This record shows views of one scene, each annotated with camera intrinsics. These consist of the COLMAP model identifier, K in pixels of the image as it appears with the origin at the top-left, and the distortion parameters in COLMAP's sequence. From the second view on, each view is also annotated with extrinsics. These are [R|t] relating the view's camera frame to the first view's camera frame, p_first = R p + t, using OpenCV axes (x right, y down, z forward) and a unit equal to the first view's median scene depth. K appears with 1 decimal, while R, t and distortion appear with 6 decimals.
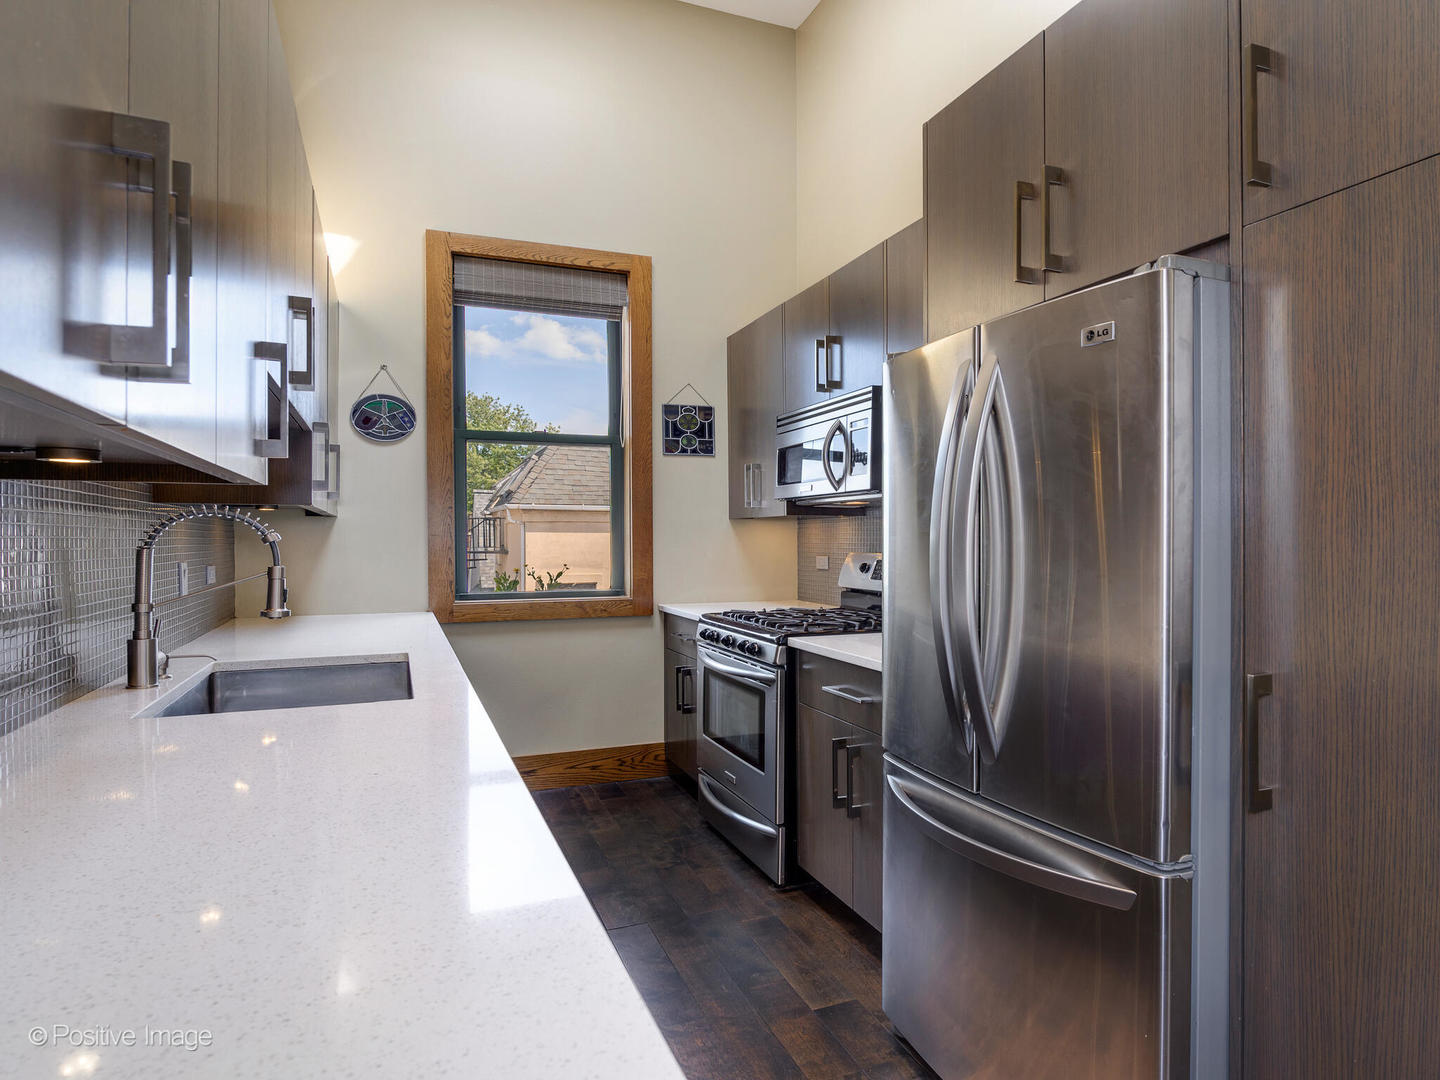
lens RADIAL K [[805.9, 0, 720.7], [0, 805.9, 549.6], [0, 0, 1]] dist [-0.012233, -0.001201]
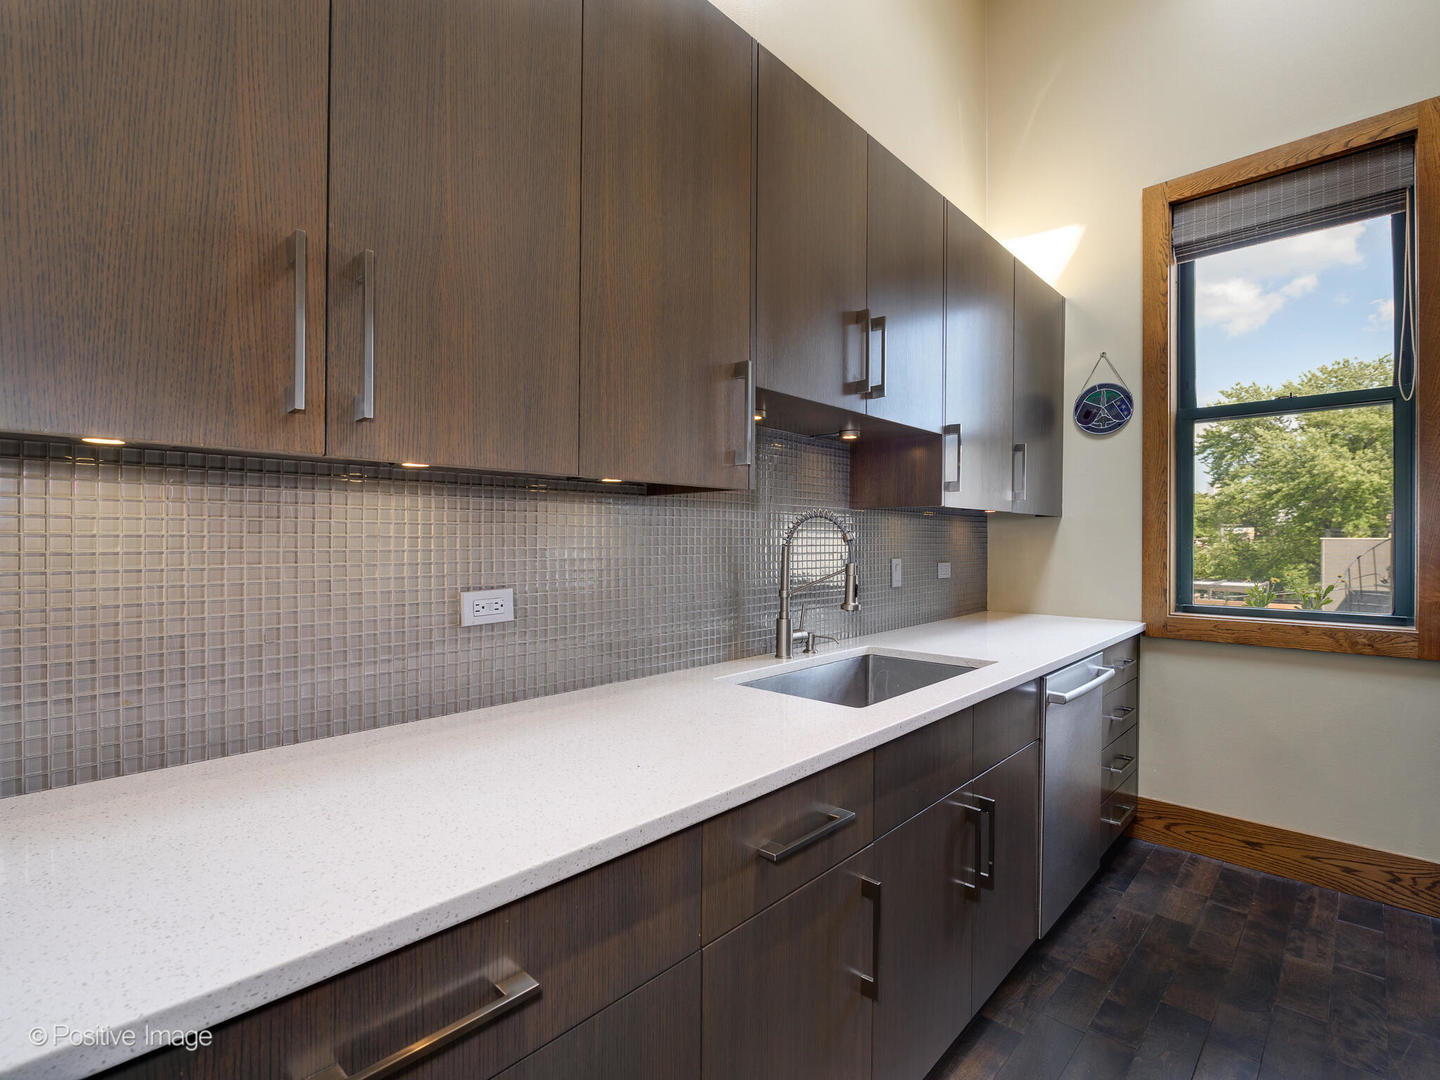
lens RADIAL K [[752.6, 0, 720.1], [0, 752.6, 544.2], [0, 0, 1]] dist [-0.017002, -0.003444]
pose [[0.439871, 0.006598, -0.898037, 0.170048], [-0.012878, 0.999917, 0.001038, -0.002774], [0.897969, 0.011109, 0.439919, 0.229199]]
